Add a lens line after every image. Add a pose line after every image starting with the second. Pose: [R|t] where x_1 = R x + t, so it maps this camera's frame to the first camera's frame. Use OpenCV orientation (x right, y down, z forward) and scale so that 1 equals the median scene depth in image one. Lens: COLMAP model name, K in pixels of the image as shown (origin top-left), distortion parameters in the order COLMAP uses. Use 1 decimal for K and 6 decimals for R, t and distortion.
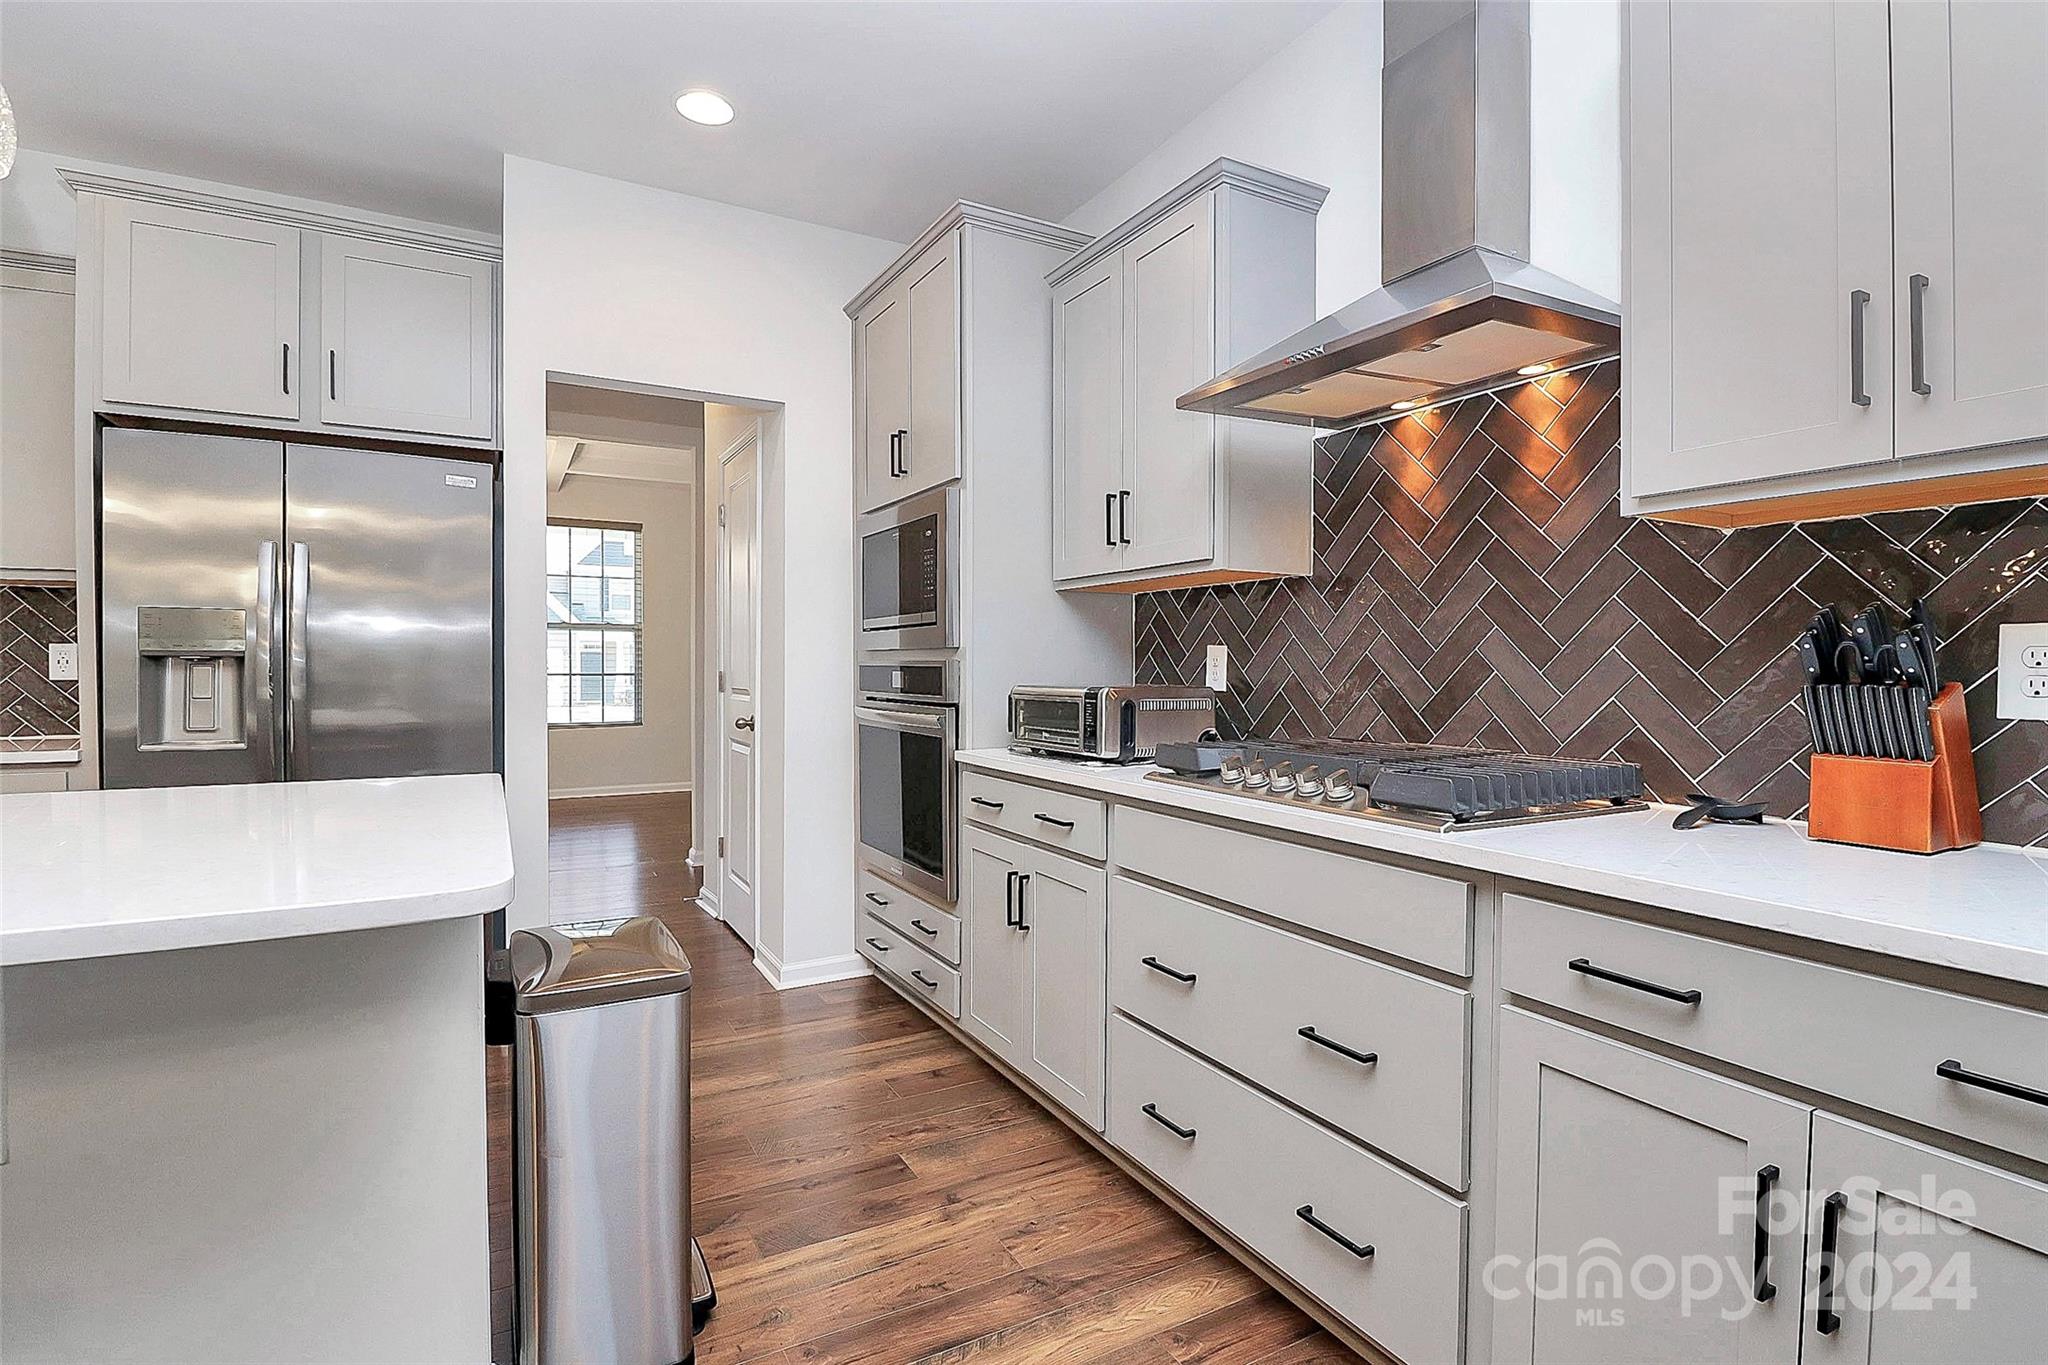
lens RADIAL K [[973.7, 0, 1020.5], [0, 973.7, 685.5], [0, 0, 1]] dist [-0.000223, -0.007268]
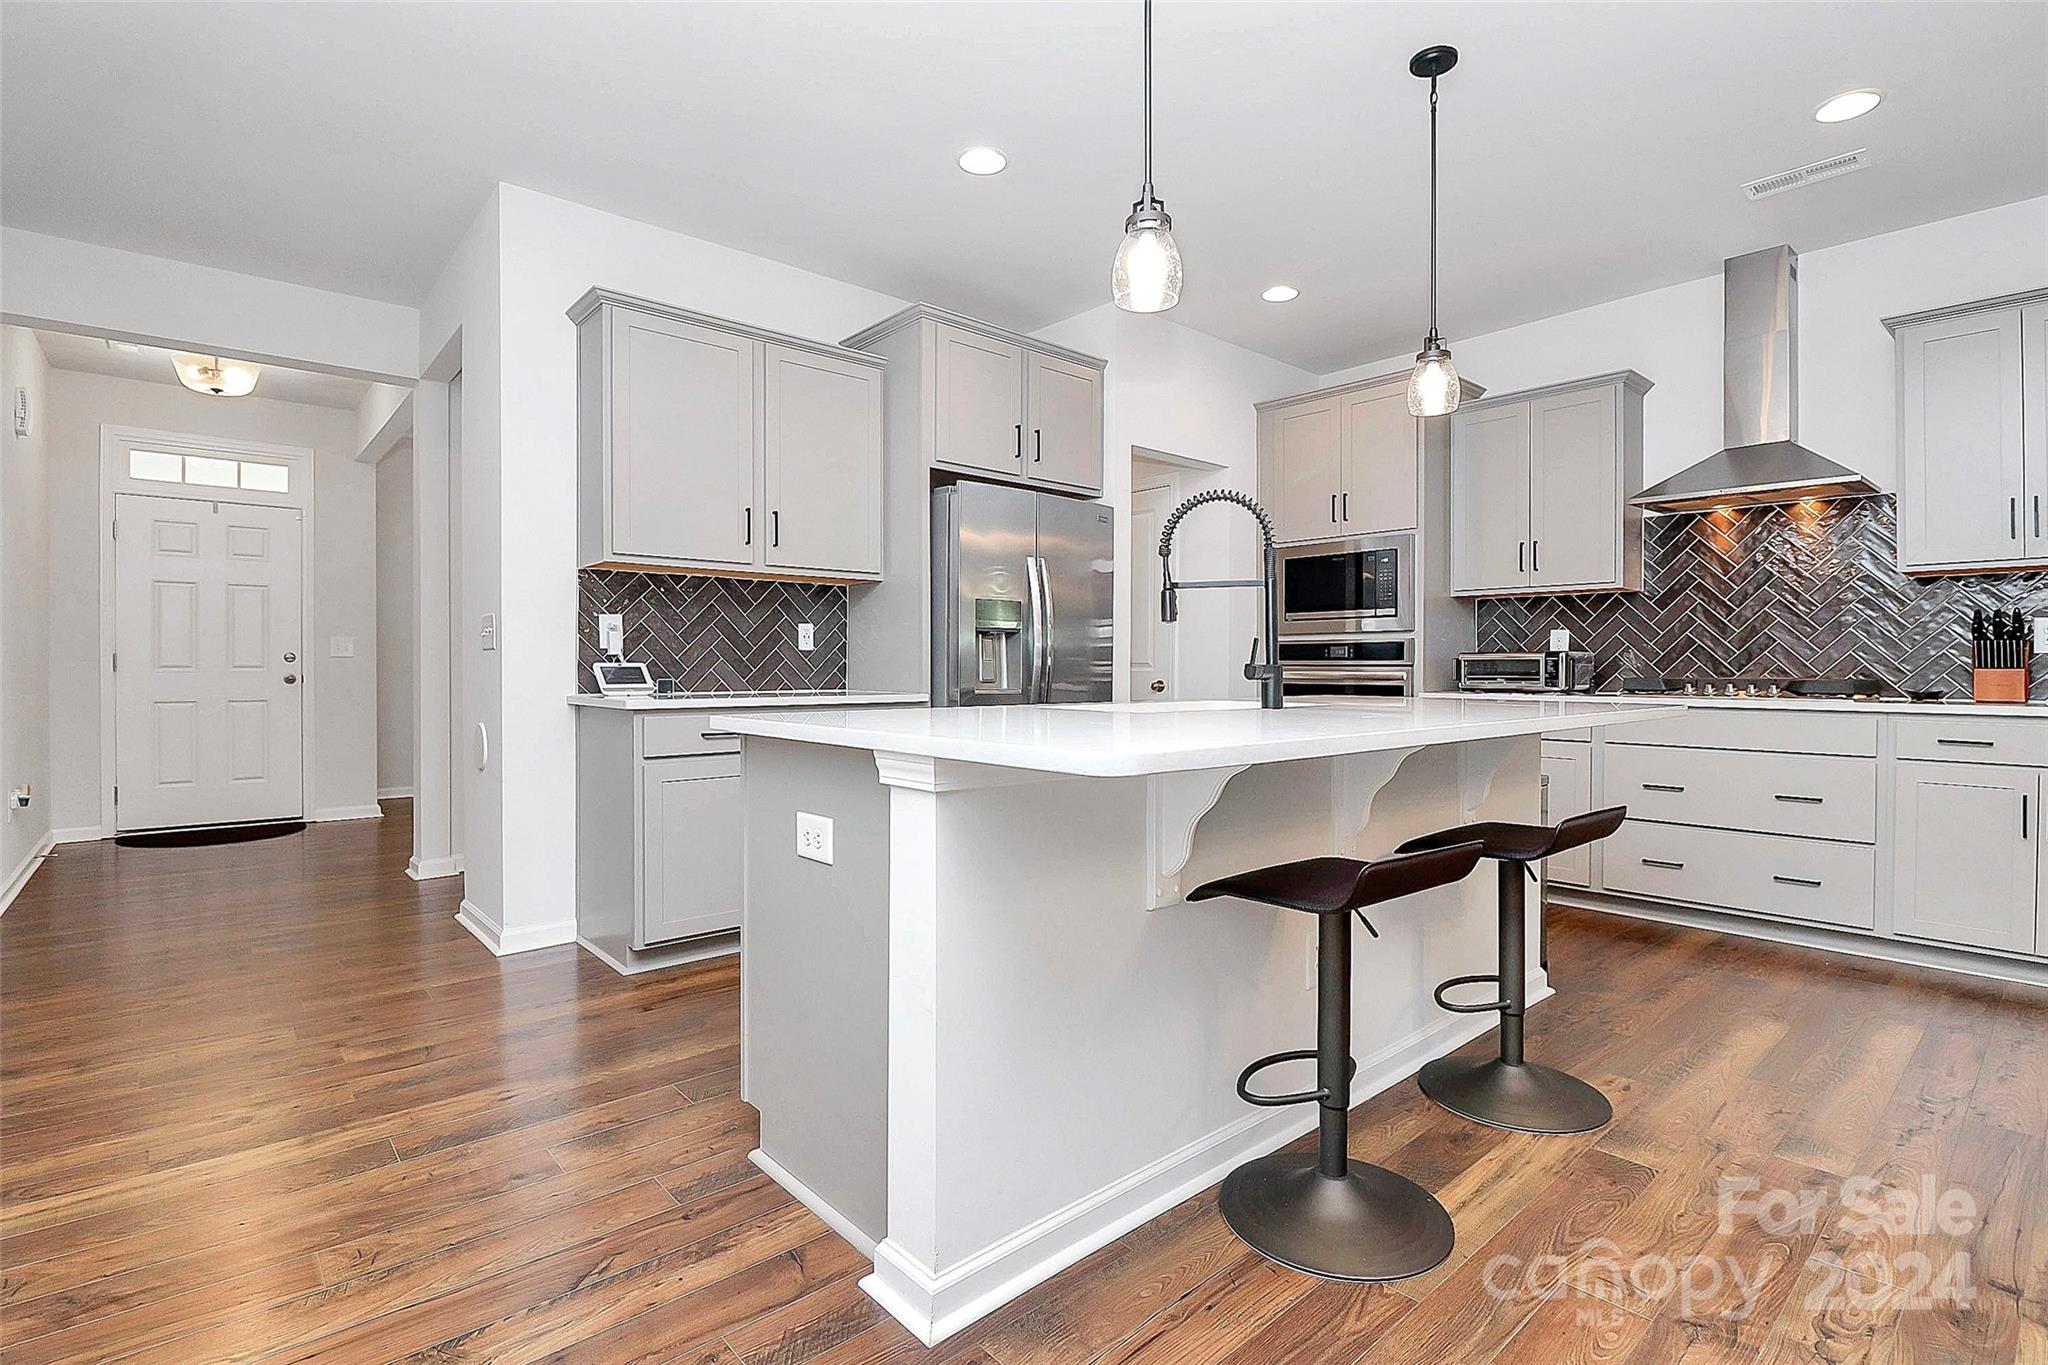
lens RADIAL K [[973.7, 0, 1032.1], [0, 973.7, 668.7], [0, 0, 1]] dist [-0.000223, -0.007268]
pose [[0.975214, -0.001162, 0.221262, -1.171914], [0.004698, 0.999870, -0.015455, 0.053759], [-0.221215, 0.016111, 0.975092, -0.505352]]
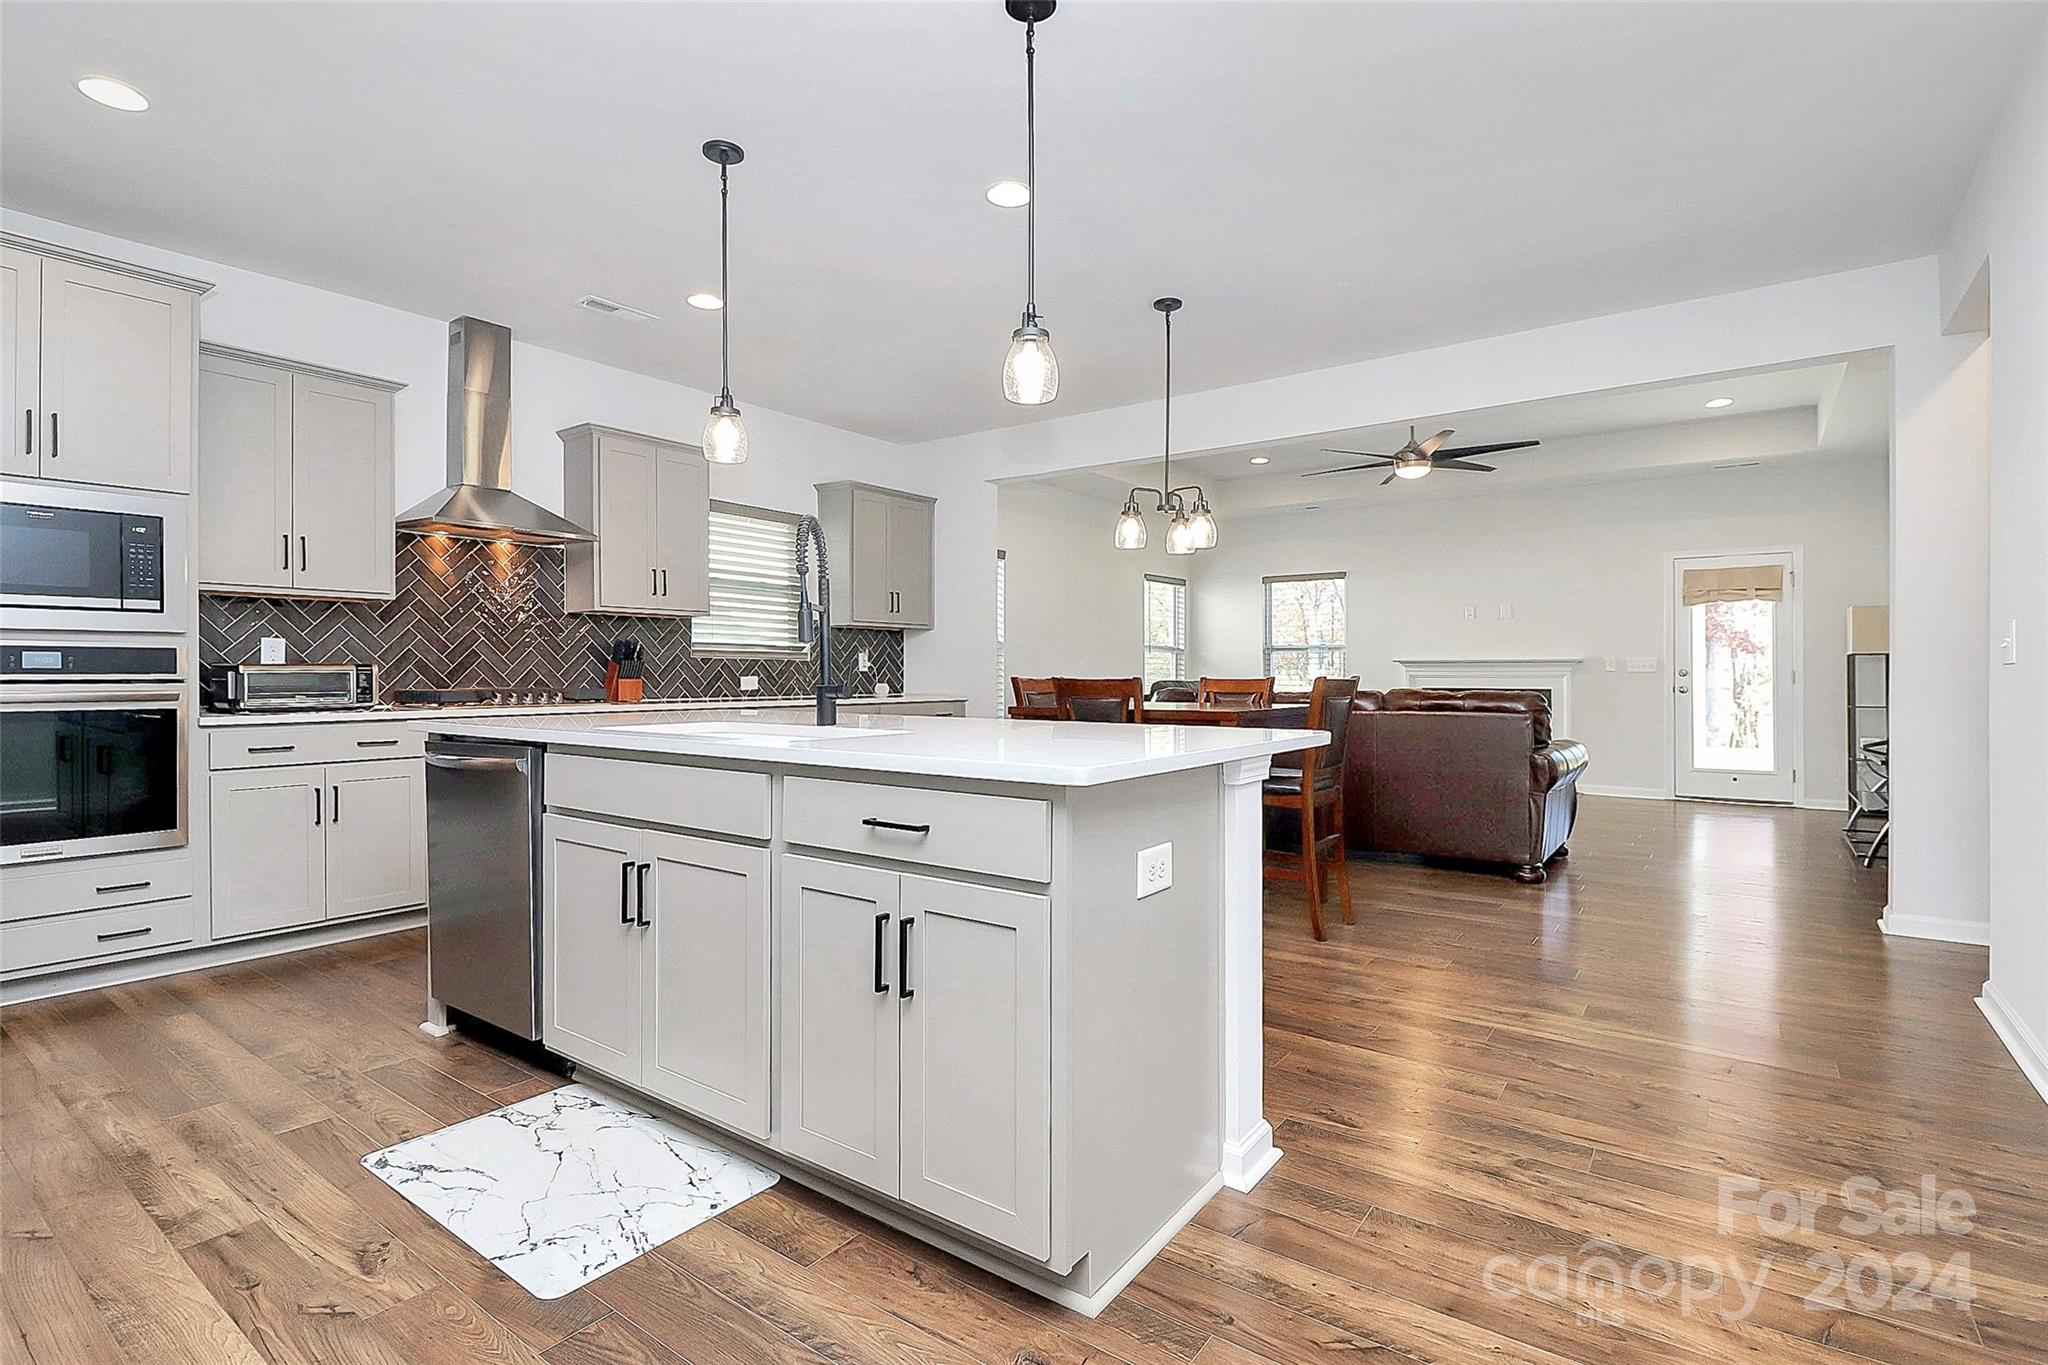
lens RADIAL K [[973.7, 0, 1030.6], [0, 973.7, 662.2], [0, 0, 1]] dist [-0.000223, -0.007268]
pose [[-0.423223, 0.004622, 0.906014, -1.773307], [0.015043, 0.999885, 0.001926, 0.012651], [-0.905901, 0.014444, -0.423244, 0.614708]]
